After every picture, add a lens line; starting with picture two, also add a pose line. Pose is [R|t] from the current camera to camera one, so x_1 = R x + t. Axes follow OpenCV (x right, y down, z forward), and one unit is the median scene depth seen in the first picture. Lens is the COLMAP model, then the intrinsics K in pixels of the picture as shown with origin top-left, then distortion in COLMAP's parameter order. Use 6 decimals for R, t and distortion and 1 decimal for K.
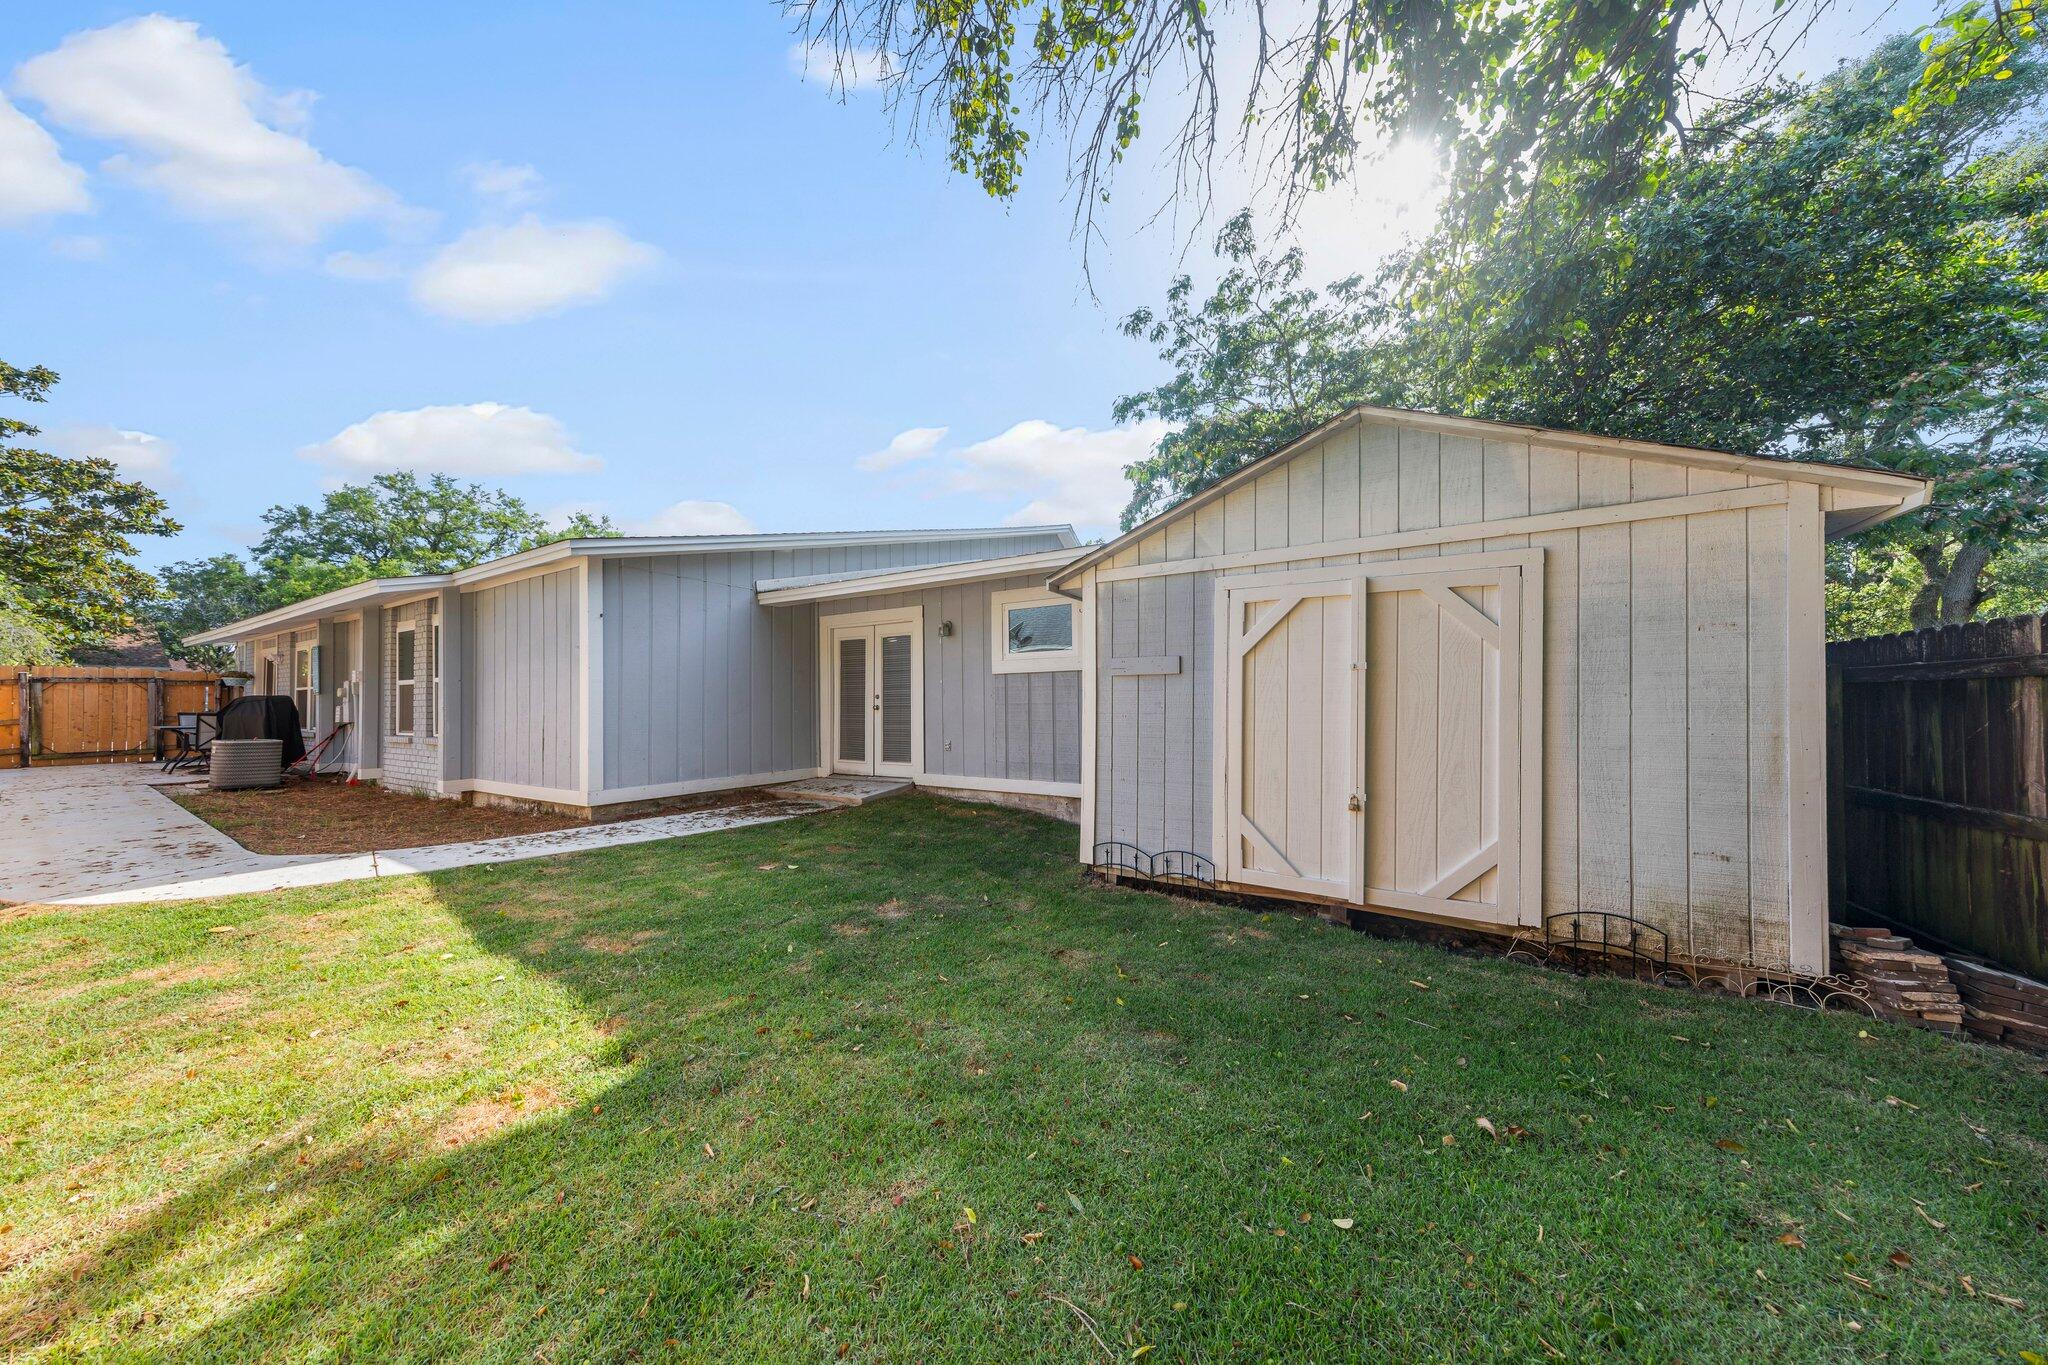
lens RADIAL K [[685.1, 0, 1083.6], [0, 685.1, 692.6], [0, 0, 1]] dist [-0.004621, 0.000723]
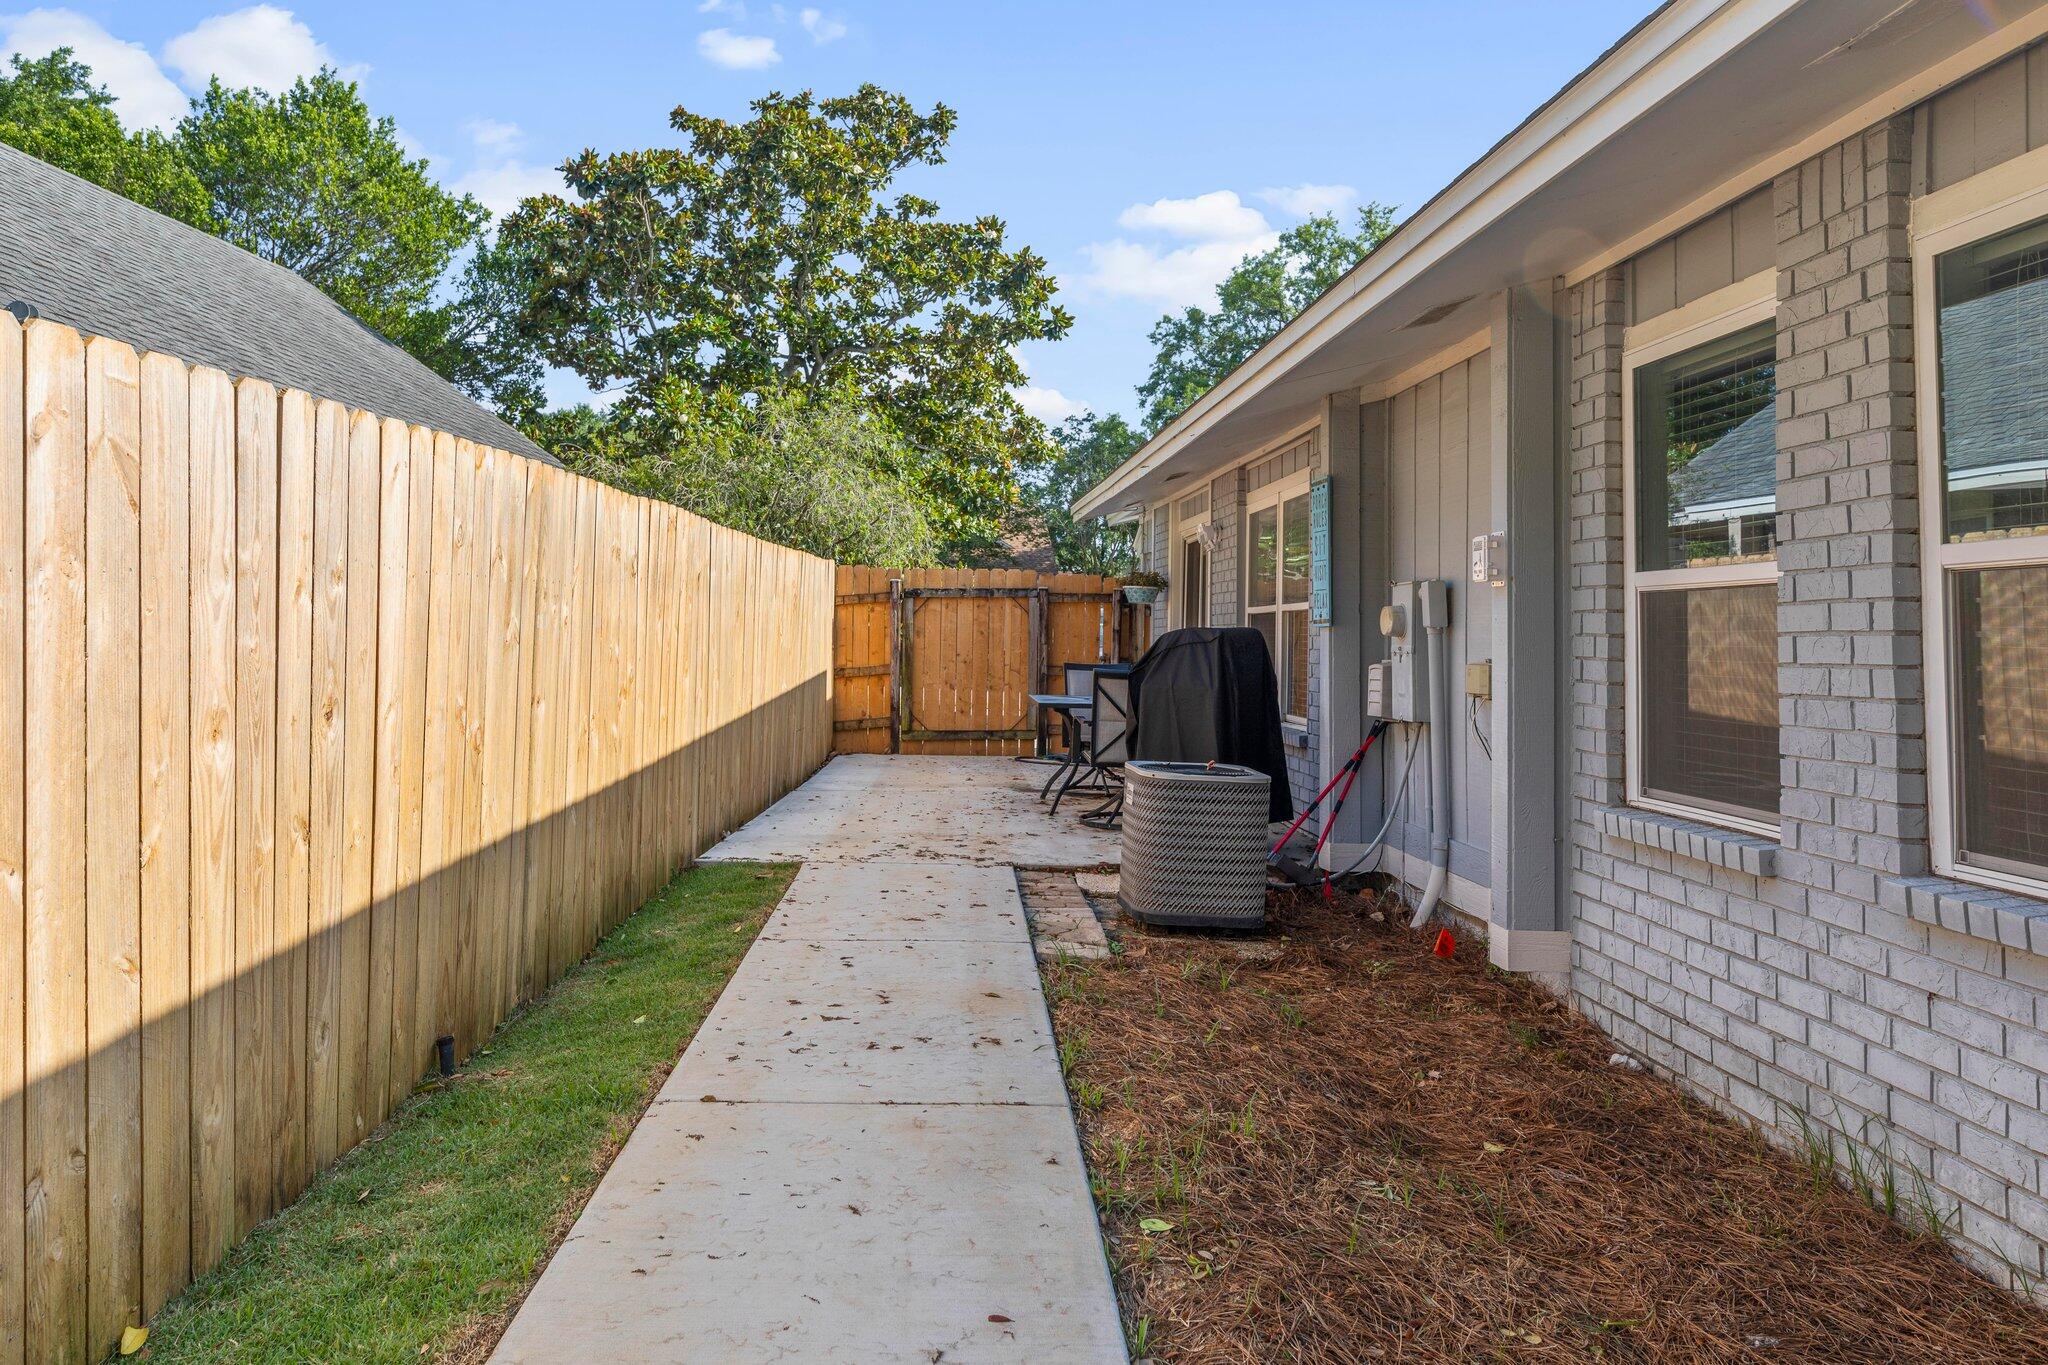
lens RADIAL K [[1344.3, 0, 1024.9], [0, 1344.3, 686.1], [0, 0, 1]] dist [0.004462, 0.000275]
pose [[0.576754, 0.046652, -0.815585, -0.559899], [-0.008515, 0.998657, 0.051102, -0.000195], [0.816873, -0.022529, 0.576377, 0.420997]]
